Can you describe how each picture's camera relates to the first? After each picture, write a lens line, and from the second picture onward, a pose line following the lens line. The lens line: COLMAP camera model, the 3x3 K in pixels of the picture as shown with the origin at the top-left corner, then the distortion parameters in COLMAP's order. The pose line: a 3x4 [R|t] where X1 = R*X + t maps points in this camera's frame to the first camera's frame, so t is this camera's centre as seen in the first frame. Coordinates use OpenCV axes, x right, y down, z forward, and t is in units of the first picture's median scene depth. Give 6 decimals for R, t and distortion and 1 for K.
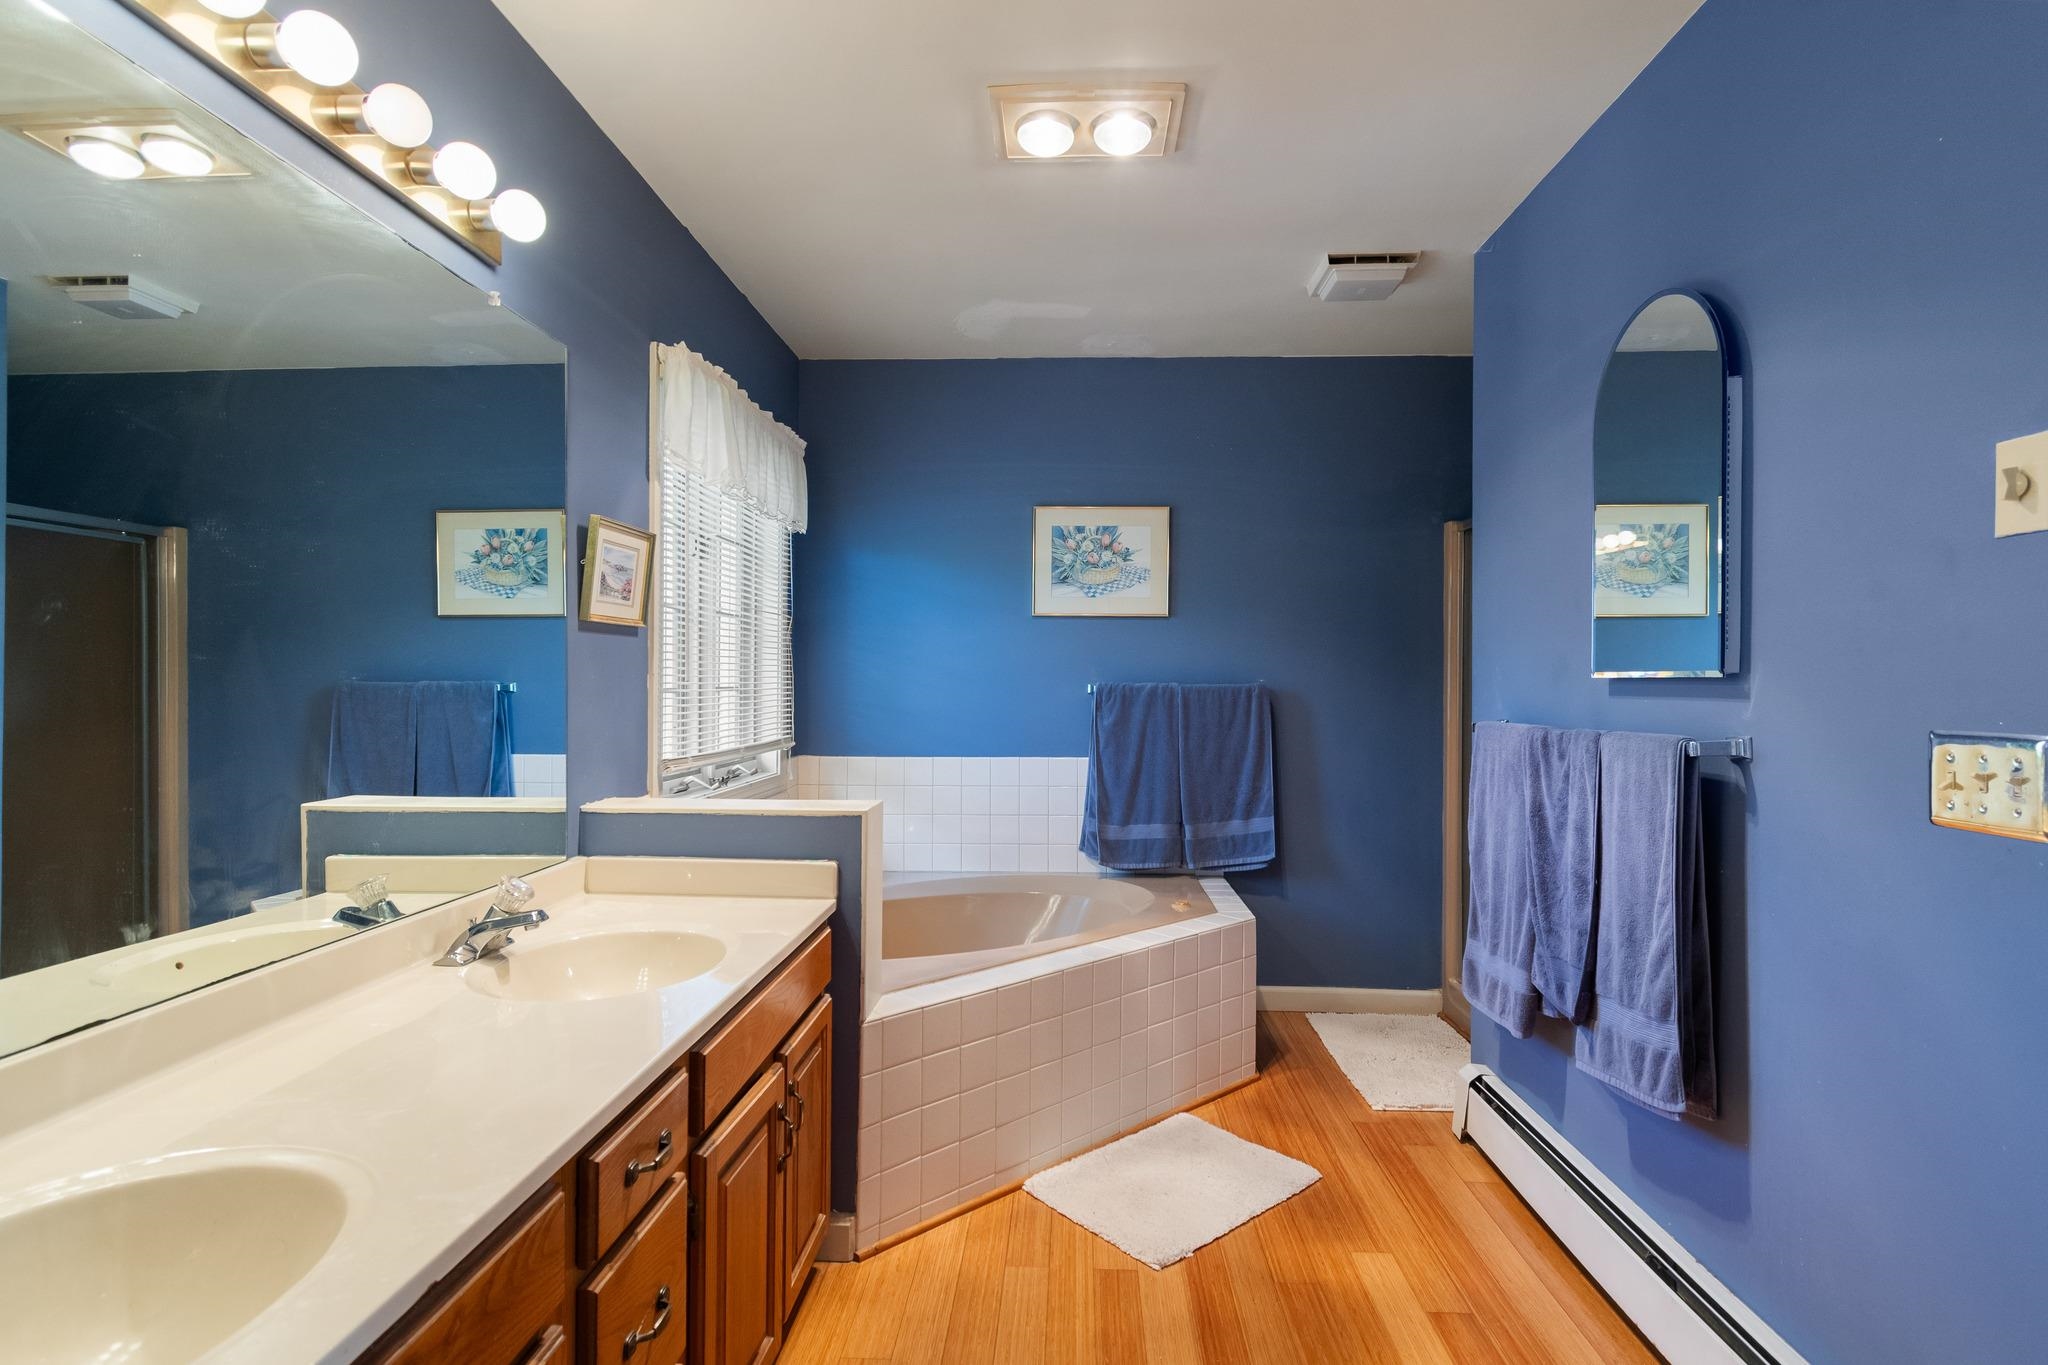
lens RADIAL K [[969.2, 0, 1032.0], [0, 969.2, 682.6], [0, 0, 1]] dist [-0.001640, -0.000035]
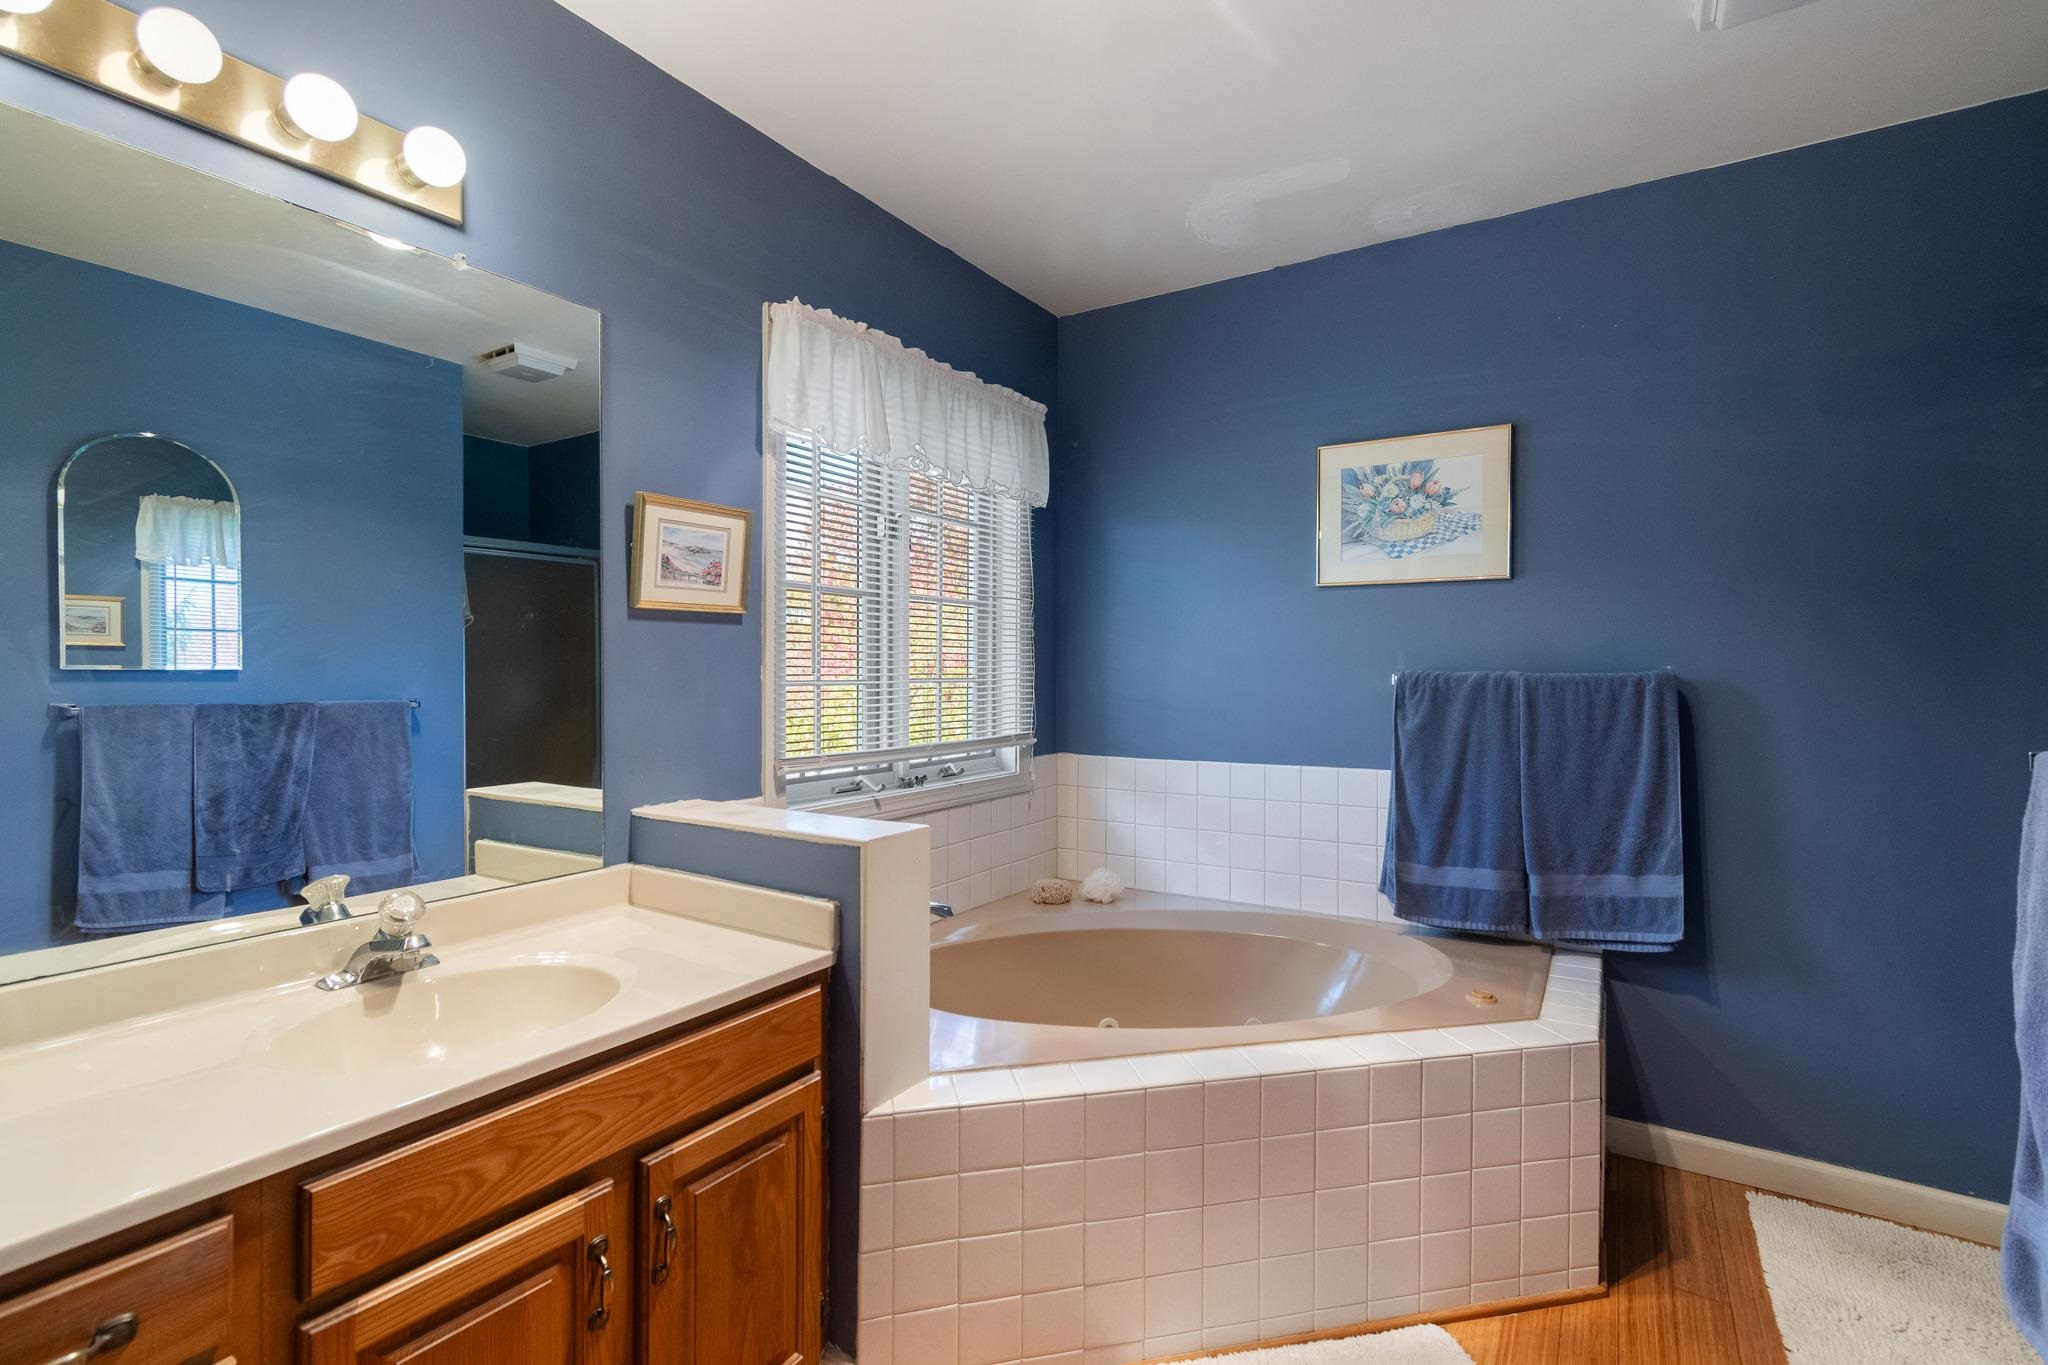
lens RADIAL K [[922.5, 0, 1022.0], [0, 922.5, 674.4], [0, 0, 1]] dist [0.002427, -0.001734]
pose [[0.870328, -0.002145, -0.492467, 0.170930], [0.004168, 0.999987, 0.003011, -0.001044], [0.492454, -0.004673, 0.870326, 0.244676]]
